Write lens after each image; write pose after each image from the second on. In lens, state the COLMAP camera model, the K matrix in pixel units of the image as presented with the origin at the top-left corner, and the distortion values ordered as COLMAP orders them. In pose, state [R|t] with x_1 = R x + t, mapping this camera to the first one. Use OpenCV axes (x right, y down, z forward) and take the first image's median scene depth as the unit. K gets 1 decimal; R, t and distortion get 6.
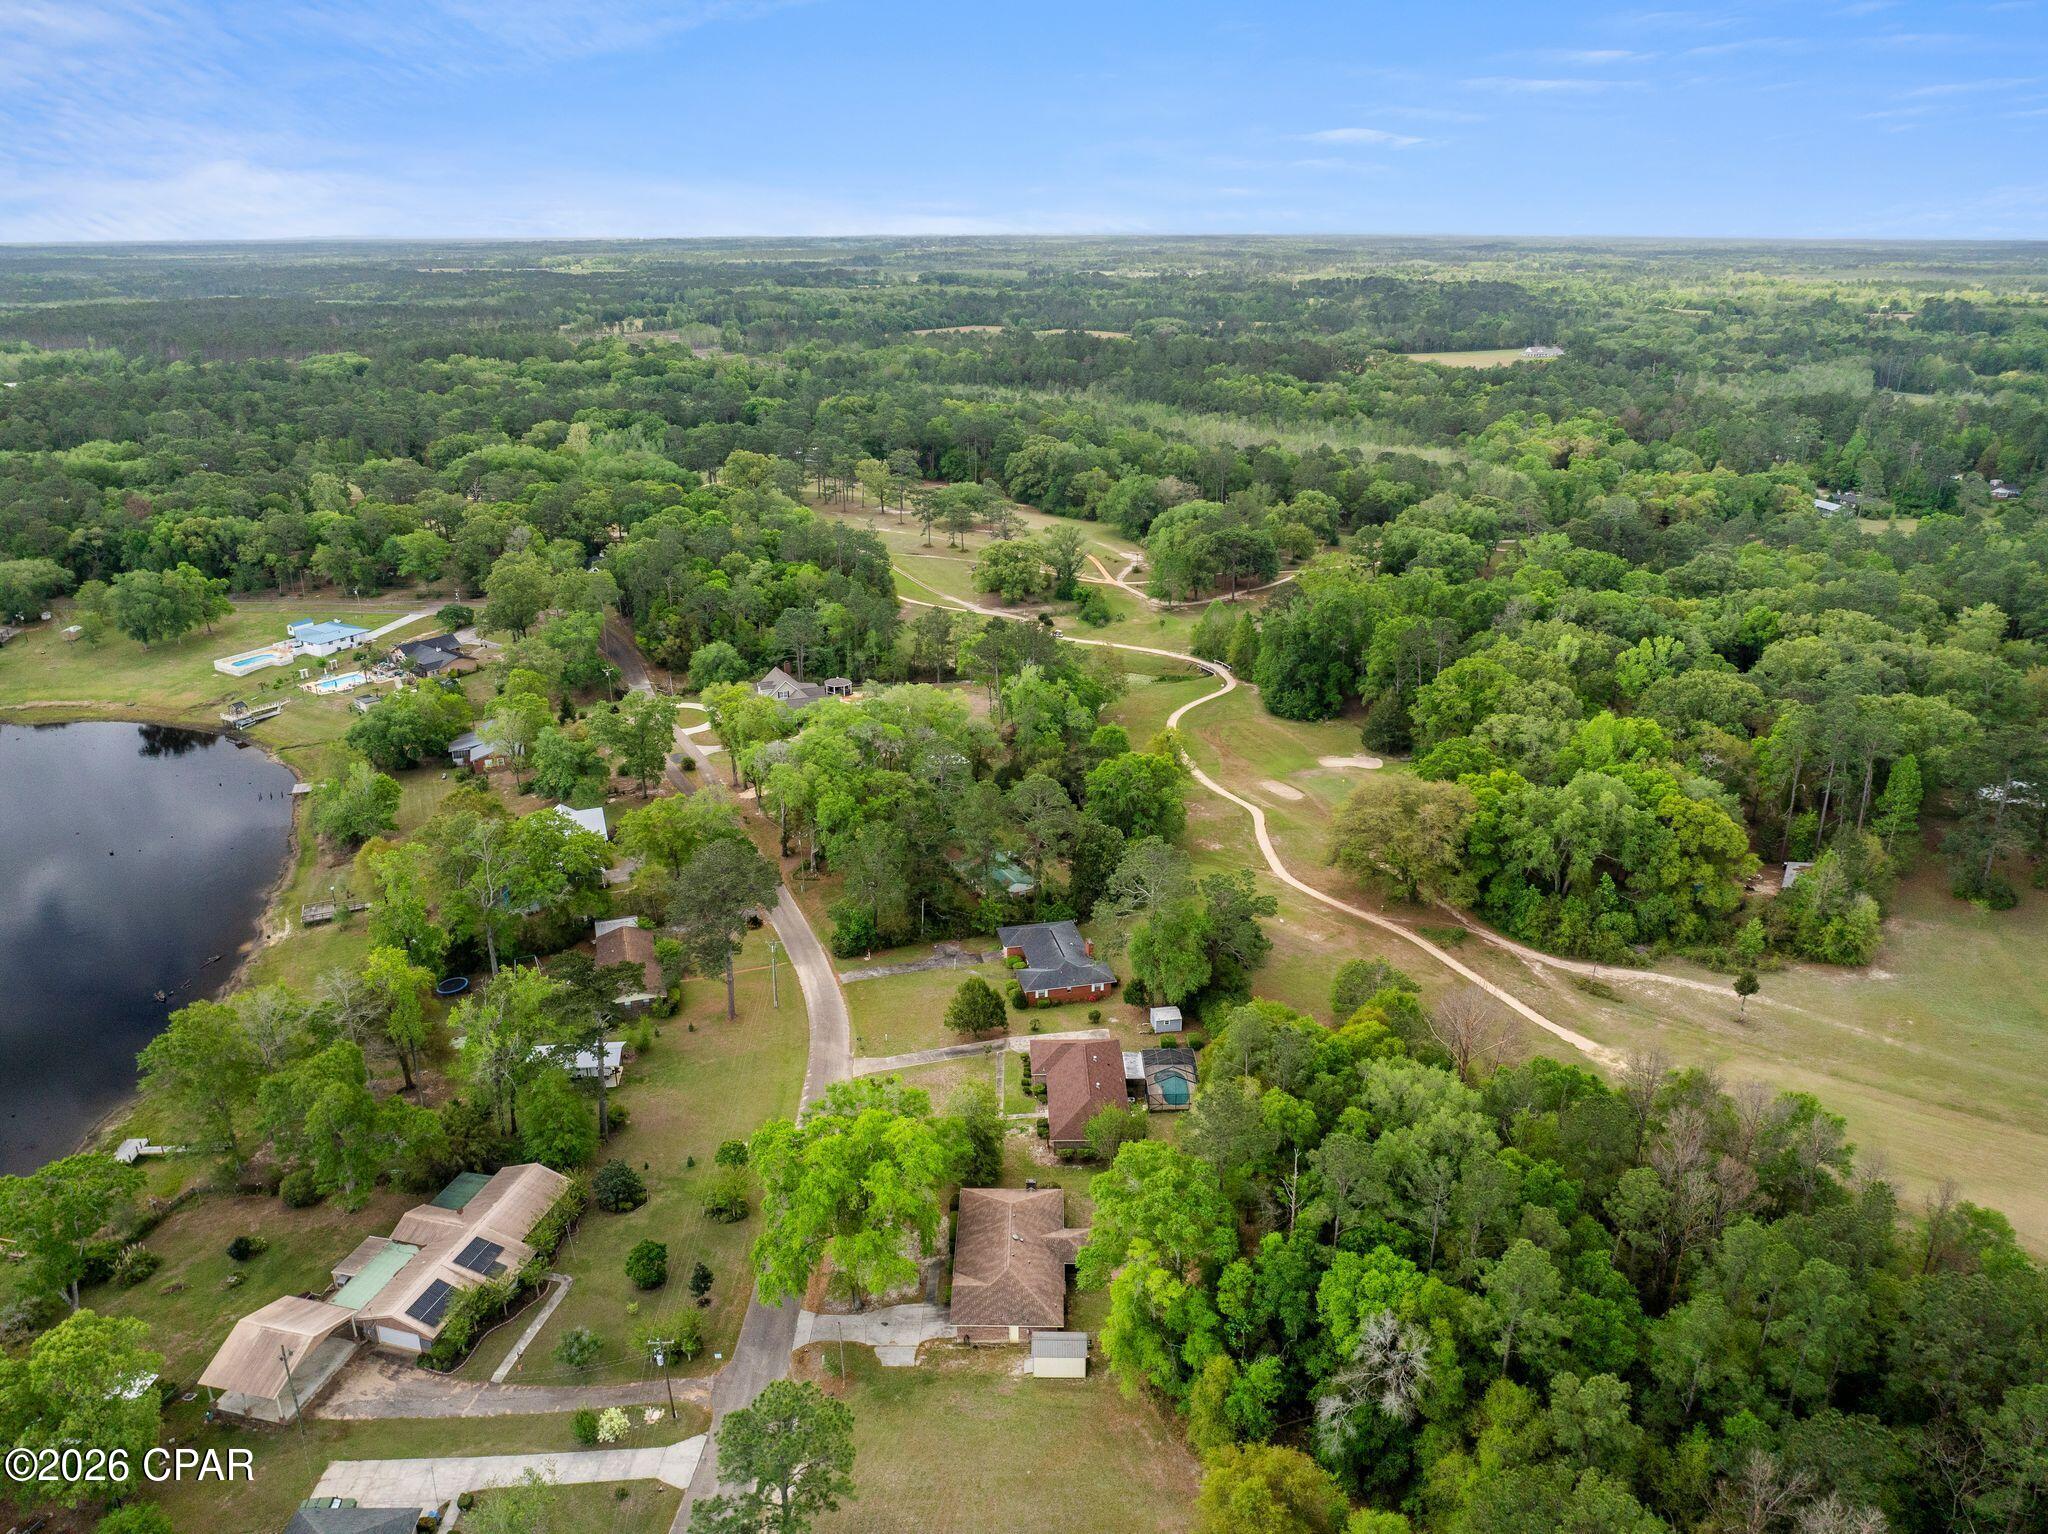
lens RADIAL K [[1442.6, 0, 1026.3], [0, 1442.6, 751.5], [0, 0, 1]] dist [-0.043177, 0.010767]
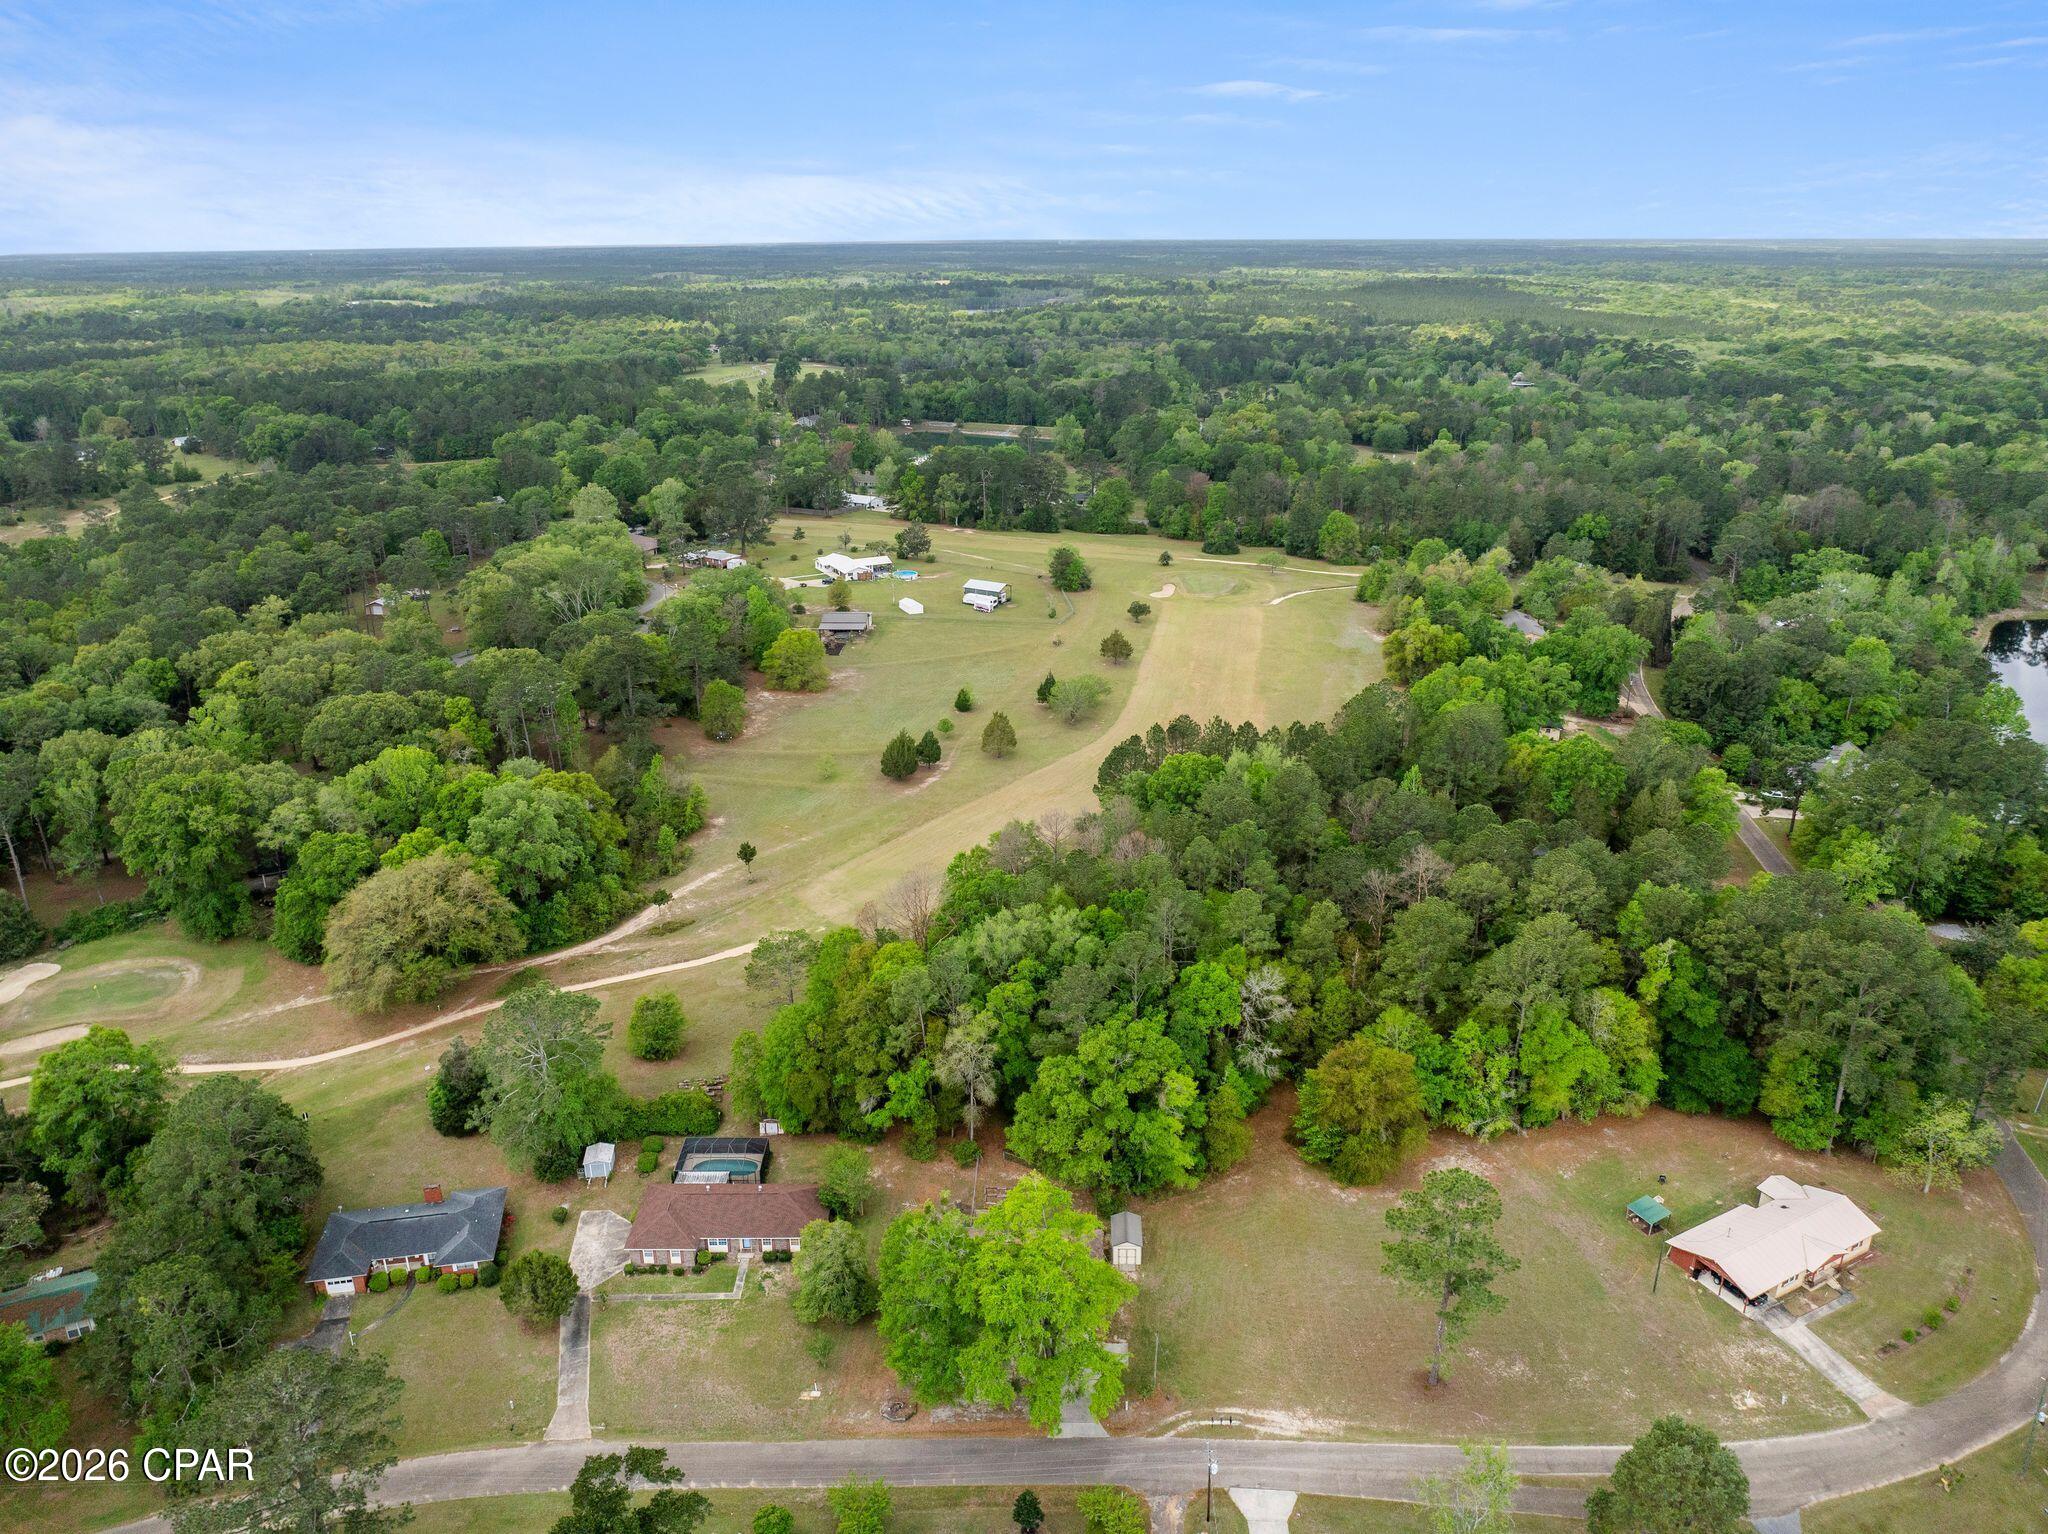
lens RADIAL K [[1442.6, 0, 1021.8], [0, 1442.6, 758.1], [0, 0, 1]] dist [-0.043177, 0.010767]
pose [[0.016476, -0.343814, 0.938893, -0.344807], [0.346976, 0.882633, 0.317123, -0.120889], [-0.937729, 0.320548, 0.133838, 0.289091]]
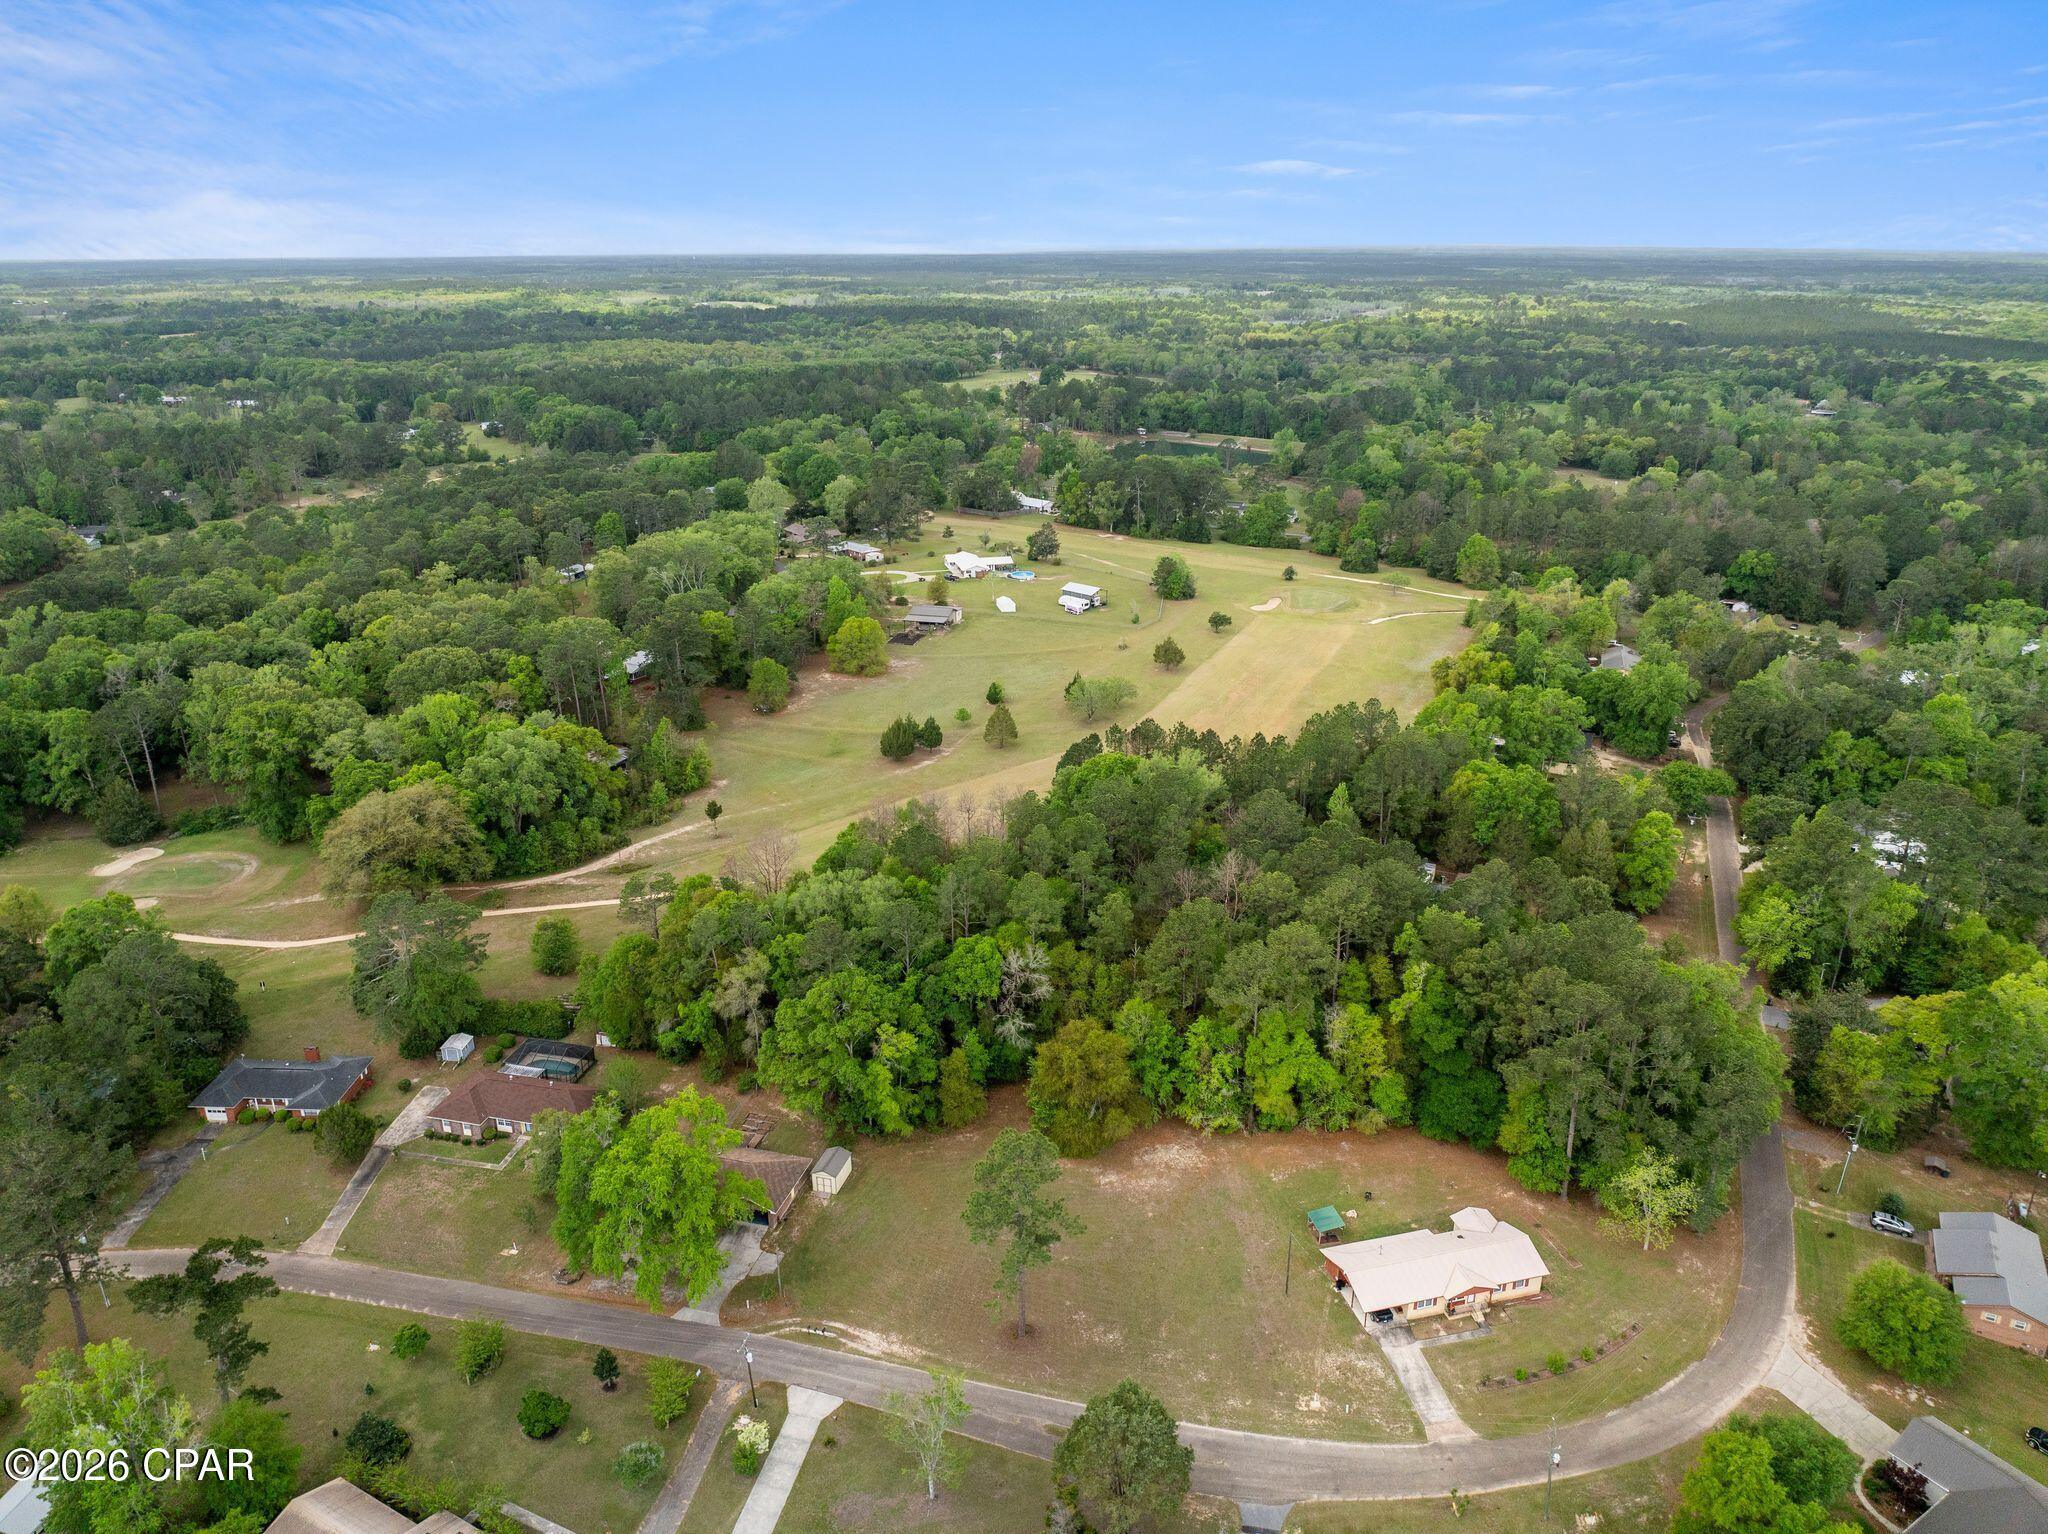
lens RADIAL K [[1442.6, 0, 1019.6], [0, 1442.6, 755.7], [0, 0, 1]] dist [-0.043177, 0.010767]
pose [[0.249417, -0.326326, 0.911758, -0.361927], [0.335211, 0.912401, 0.234858, -0.062101], [-0.908529, 0.247053, 0.336956, 0.114376]]
